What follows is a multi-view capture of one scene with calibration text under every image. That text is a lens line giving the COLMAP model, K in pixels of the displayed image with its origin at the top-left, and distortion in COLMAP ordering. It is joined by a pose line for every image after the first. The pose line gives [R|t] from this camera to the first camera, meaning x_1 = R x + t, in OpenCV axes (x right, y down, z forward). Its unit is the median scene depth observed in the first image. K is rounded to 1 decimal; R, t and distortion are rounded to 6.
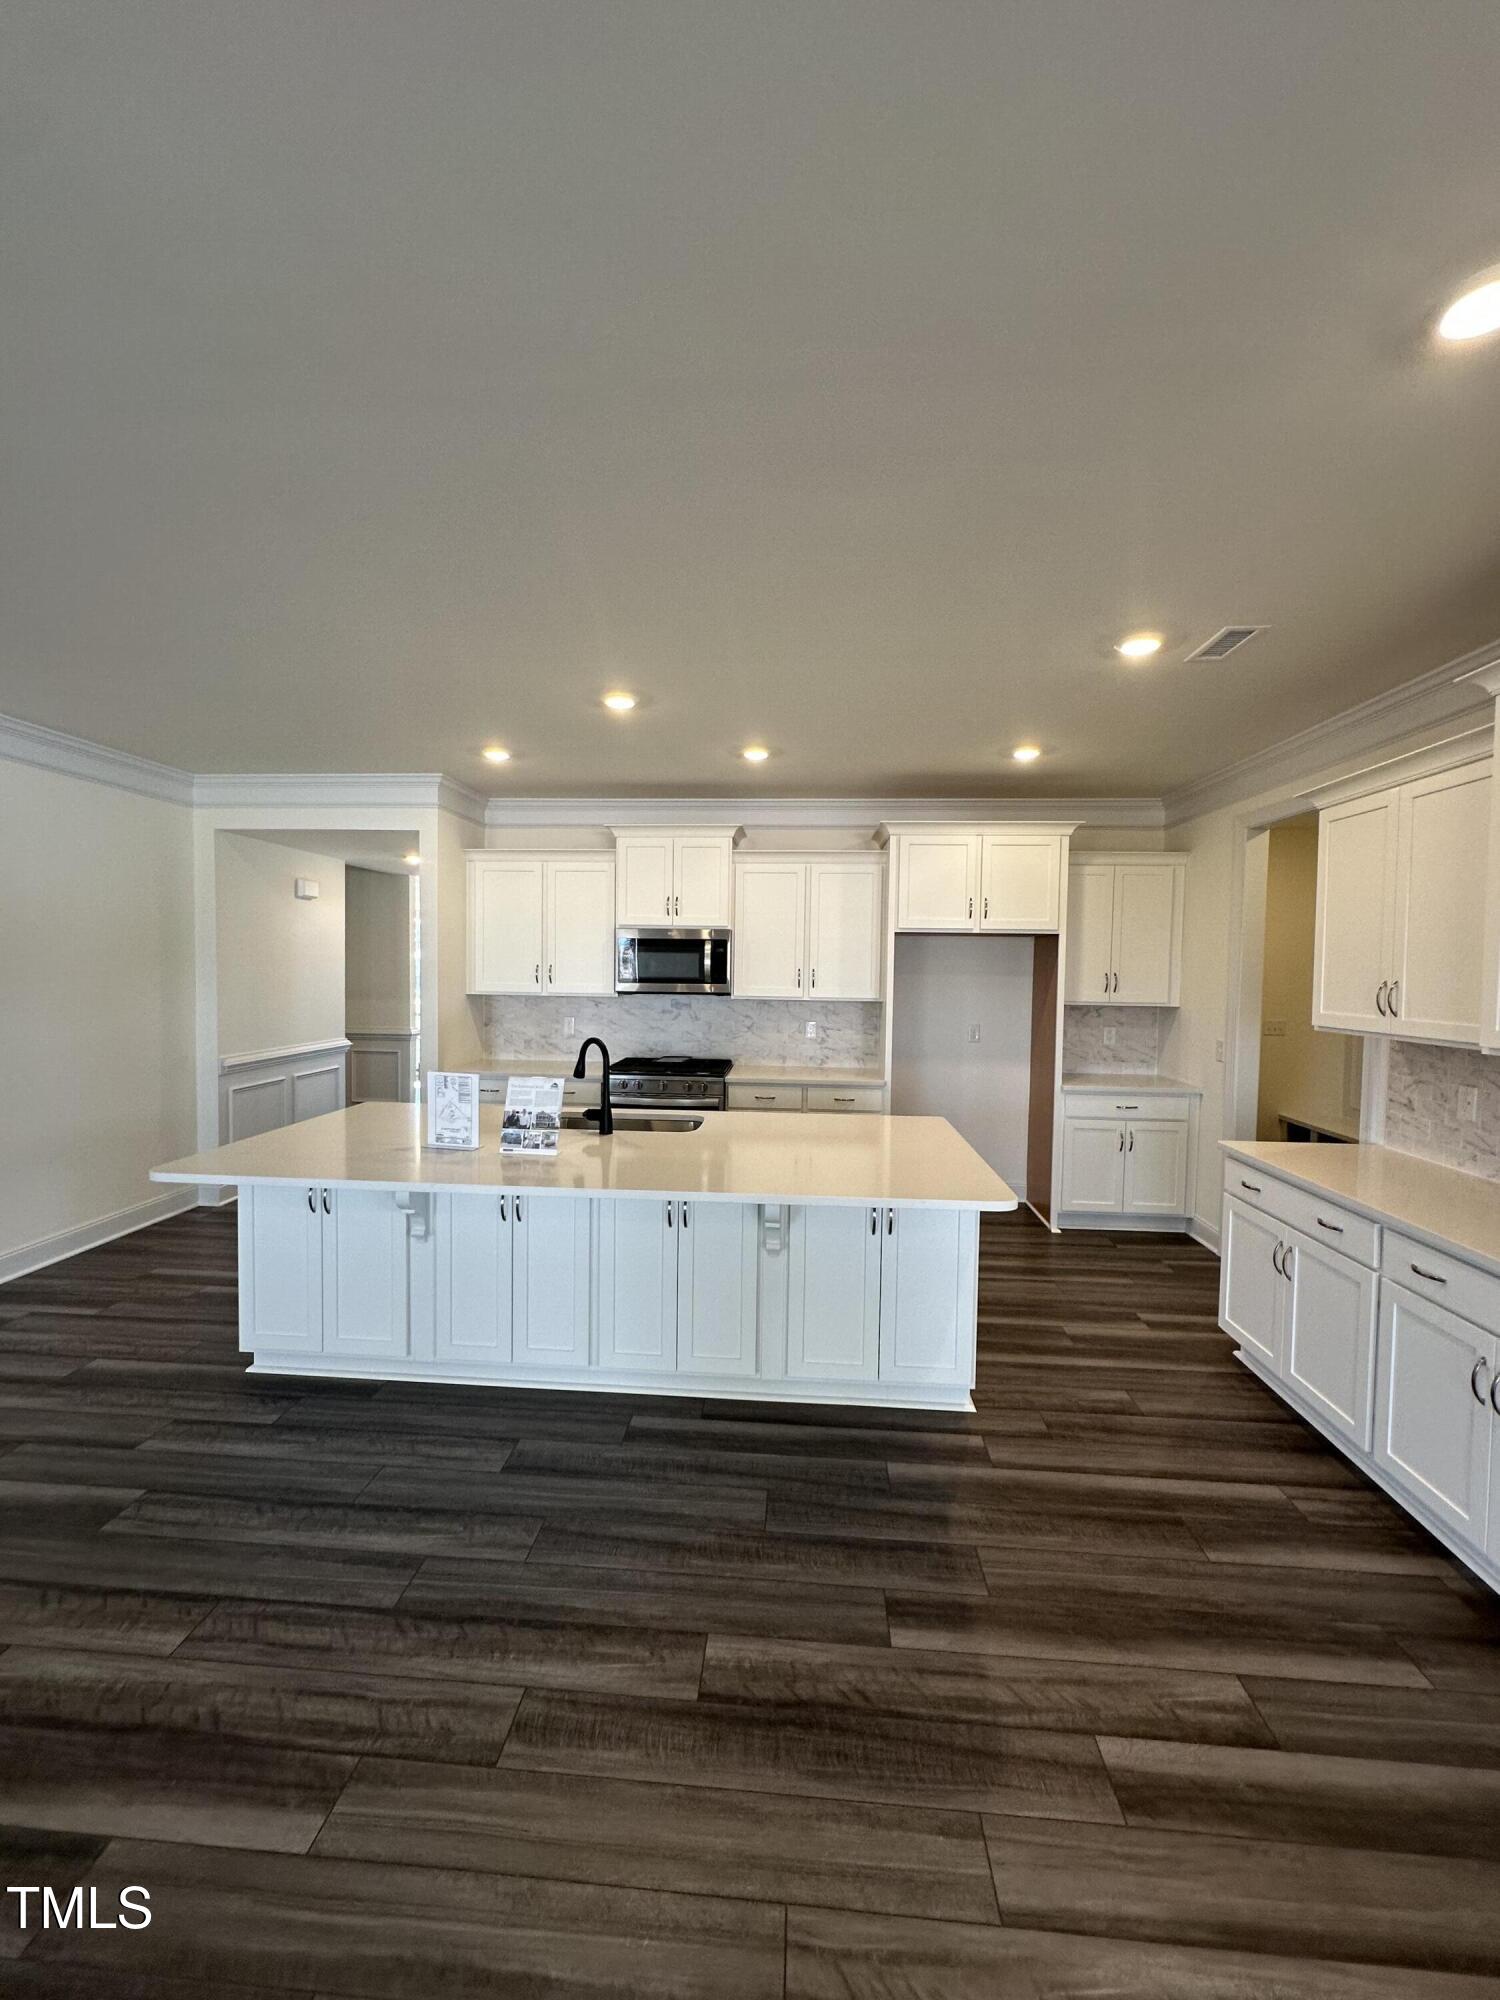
lens RADIAL K [[797.7, 0, 749.8], [0, 797.7, 1000.1], [0, 0, 1]] dist [-0.001570, 0.000553]
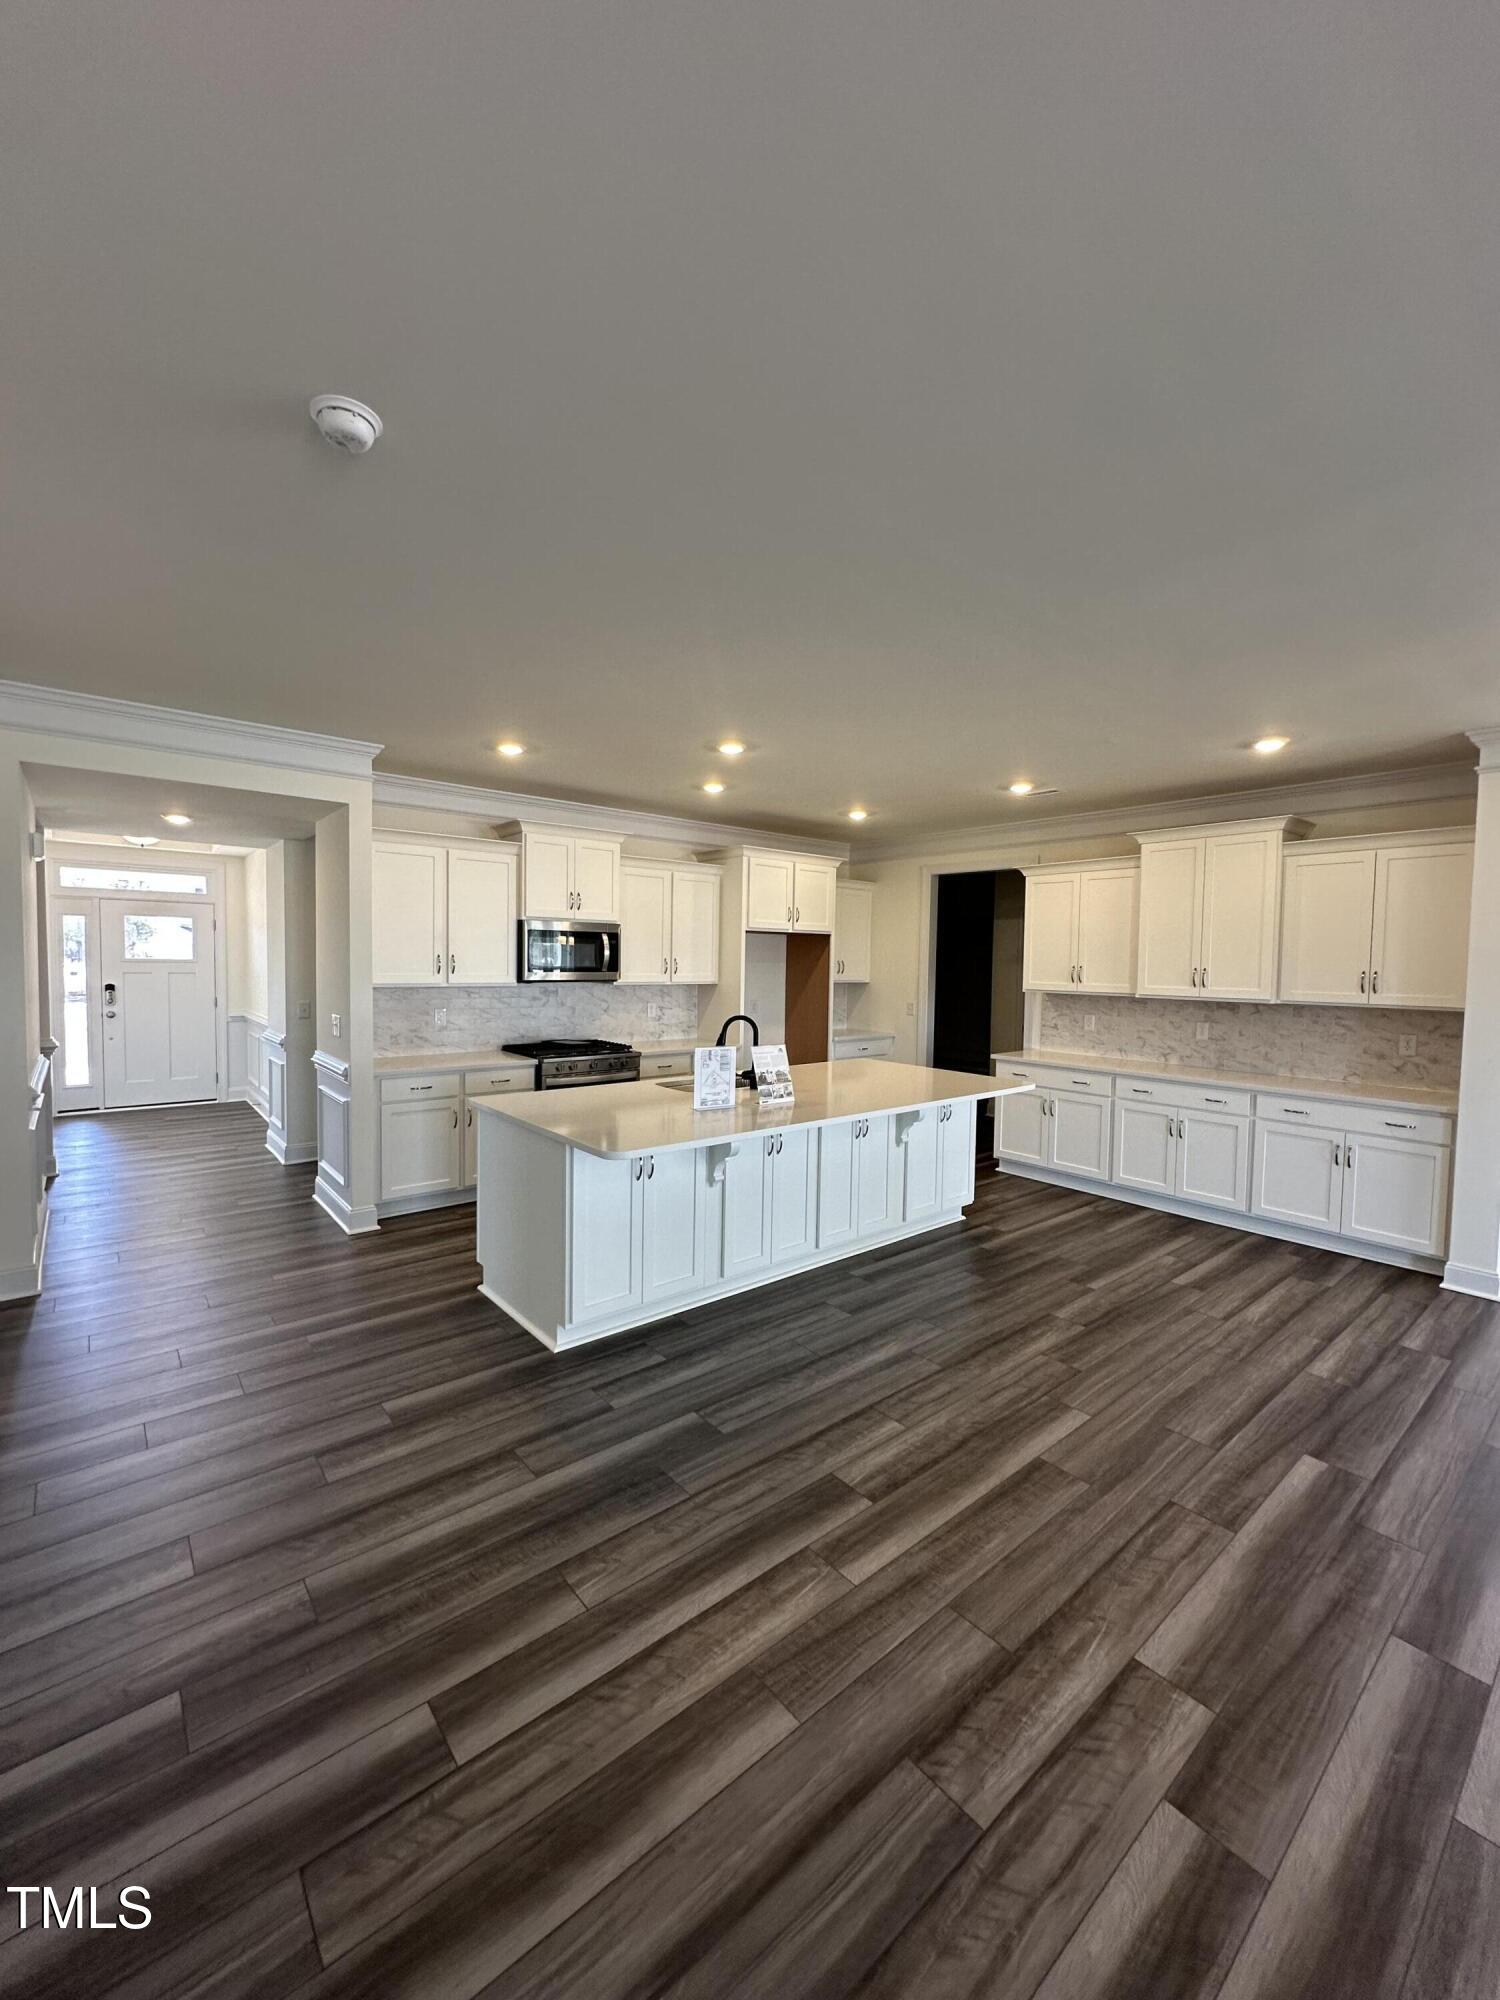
lens RADIAL K [[797.7, 0, 752.7], [0, 797.7, 997.0], [0, 0, 1]] dist [-0.001570, 0.000553]
pose [[0.719480, -0.035985, 0.693580, -1.221411], [0.023998, 0.999349, 0.026956, -0.017999], [-0.694098, -0.002750, 0.719875, 0.082302]]
